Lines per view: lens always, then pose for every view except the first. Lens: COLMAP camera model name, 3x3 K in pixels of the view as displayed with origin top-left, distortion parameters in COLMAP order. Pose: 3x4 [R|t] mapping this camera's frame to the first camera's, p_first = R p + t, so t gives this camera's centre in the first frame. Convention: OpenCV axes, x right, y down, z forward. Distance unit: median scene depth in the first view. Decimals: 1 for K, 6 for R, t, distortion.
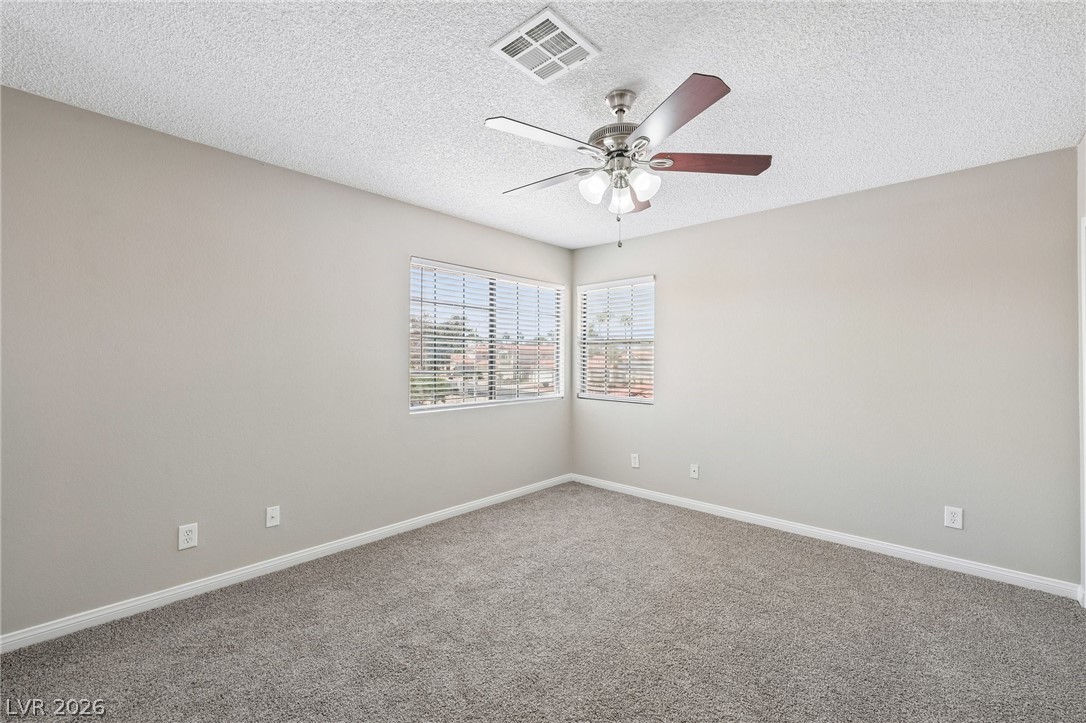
lens RADIAL K [[459.6, 0, 541.0], [0, 459.6, 361.5], [0, 0, 1]] dist [-0.001729, 0.000609]
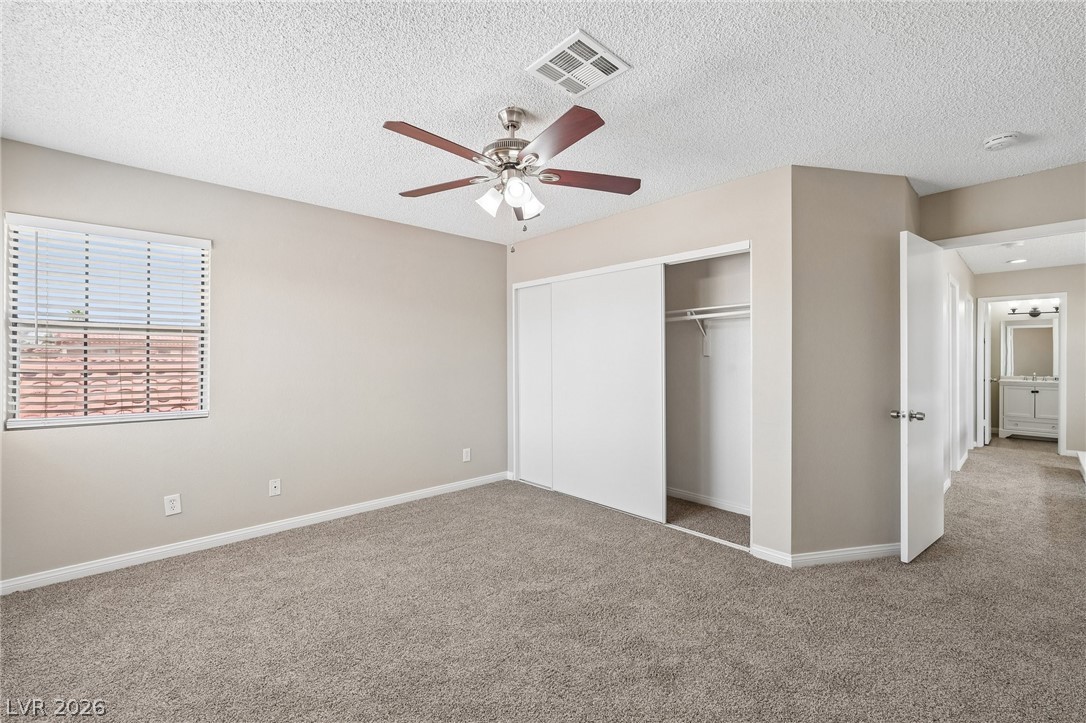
lens RADIAL K [[459.6, 0, 545.0], [0, 459.6, 356.9], [0, 0, 1]] dist [-0.001729, 0.000609]
pose [[0.052482, -0.002212, 0.998619, -0.549097], [-0.000321, 0.999997, 0.002232, -0.005019], [-0.998622, -0.000438, 0.052482, 0.513619]]
